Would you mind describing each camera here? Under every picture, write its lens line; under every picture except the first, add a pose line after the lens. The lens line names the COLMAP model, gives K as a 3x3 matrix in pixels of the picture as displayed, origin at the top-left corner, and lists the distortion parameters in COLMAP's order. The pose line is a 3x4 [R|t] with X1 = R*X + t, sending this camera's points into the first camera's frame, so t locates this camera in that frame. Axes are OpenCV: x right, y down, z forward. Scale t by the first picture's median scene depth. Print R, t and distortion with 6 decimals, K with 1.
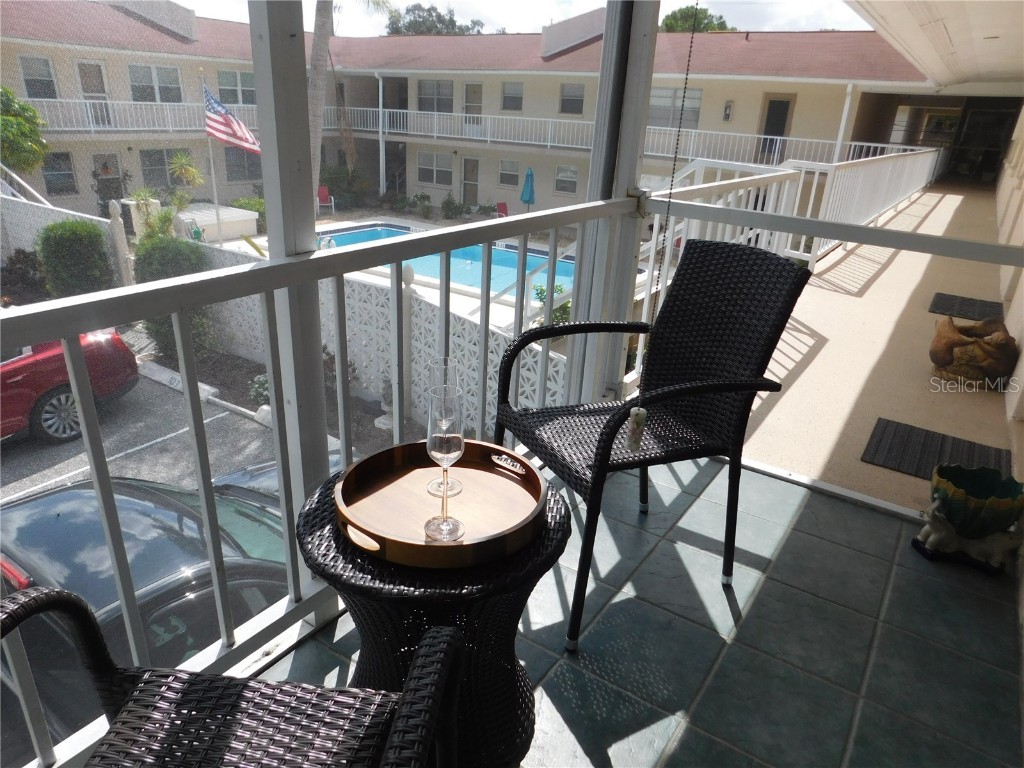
lens RADIAL K [[685.1, 0, 519.3], [0, 685.1, 390.4], [0, 0, 1]] dist [-0.020973, 0.042152]
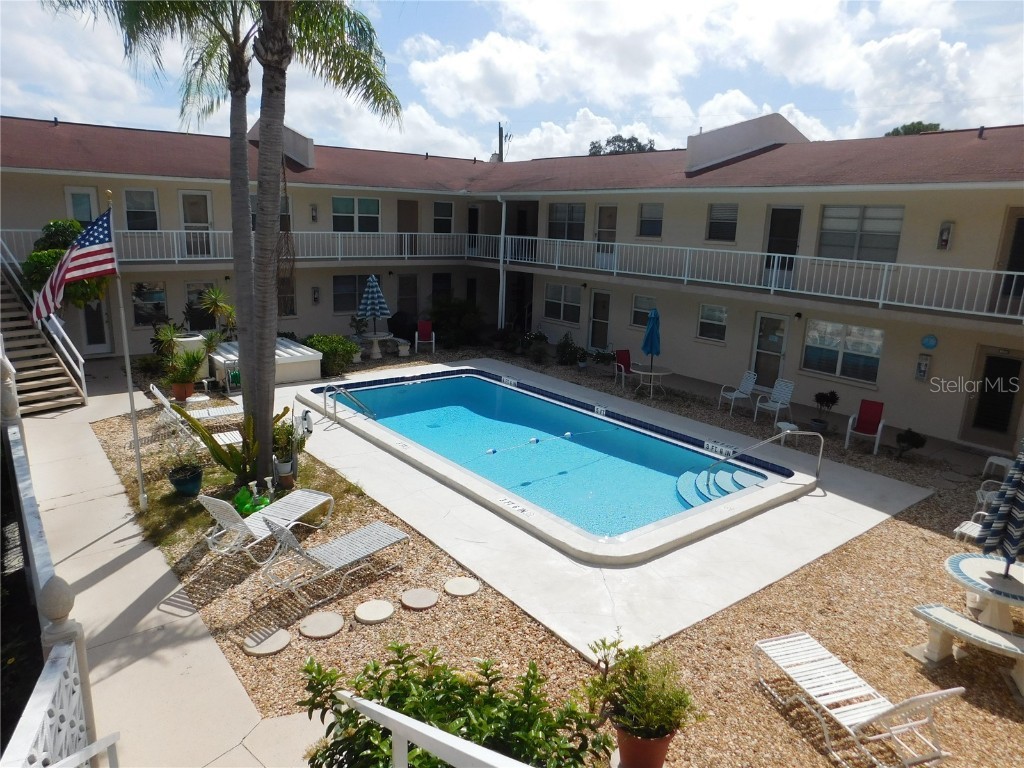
lens RADIAL K [[685.1, 0, 543.2], [0, 685.1, 394.5], [0, 0, 1]] dist [-0.020973, 0.042152]
pose [[0.959580, 0.058314, -0.275328, 0.098447], [-0.102301, 0.983651, -0.148207, -0.093187], [0.262184, 0.170383, 0.949857, 0.229703]]
